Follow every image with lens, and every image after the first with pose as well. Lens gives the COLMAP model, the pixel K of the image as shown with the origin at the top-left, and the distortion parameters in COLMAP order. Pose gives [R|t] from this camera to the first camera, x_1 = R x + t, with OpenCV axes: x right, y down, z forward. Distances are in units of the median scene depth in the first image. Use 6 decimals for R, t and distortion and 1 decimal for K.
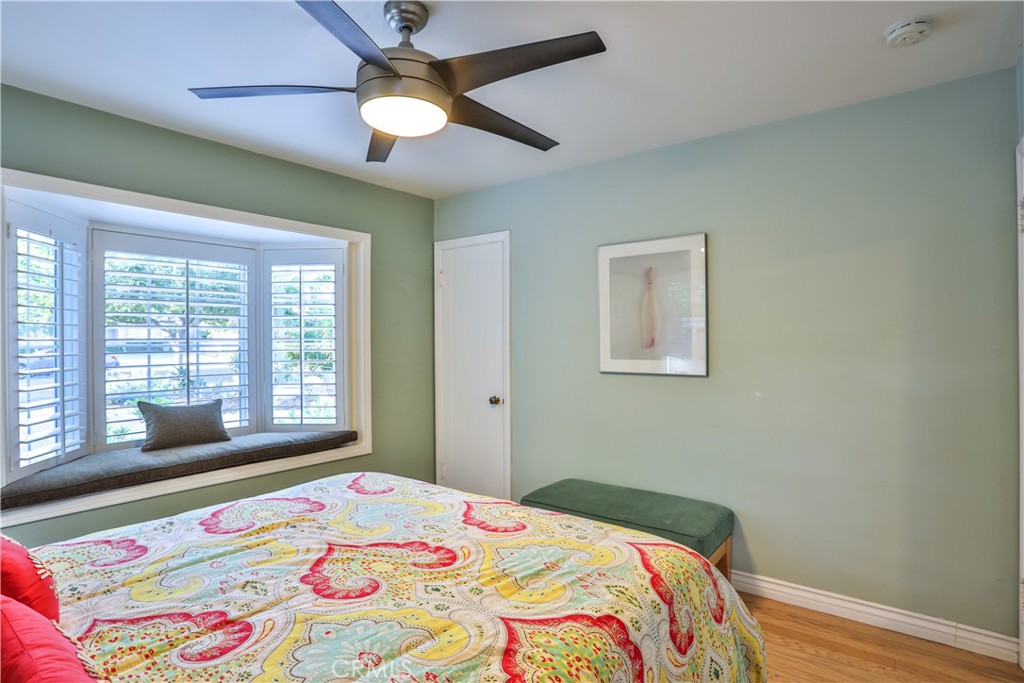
lens RADIAL K [[537.2, 0, 509.3], [0, 537.2, 310.7], [0, 0, 1]] dist [-0.040025, 0.017602]
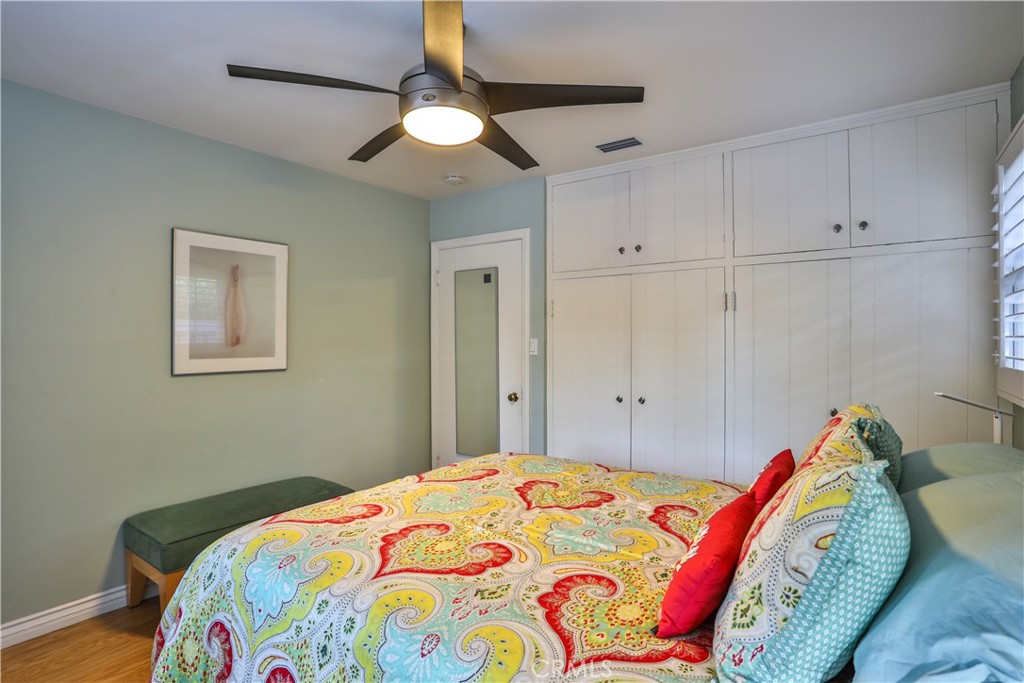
lens RADIAL K [[525.4, 0, 510.1], [0, 525.4, 340.3], [0, 0, 1]] dist [-0.085626, 0.039038]
pose [[-0.066393, 0.005158, 0.997780, -1.082002], [-0.052639, 0.998576, -0.008664, 0.060708], [-0.996404, -0.053097, -0.066027, 0.833169]]
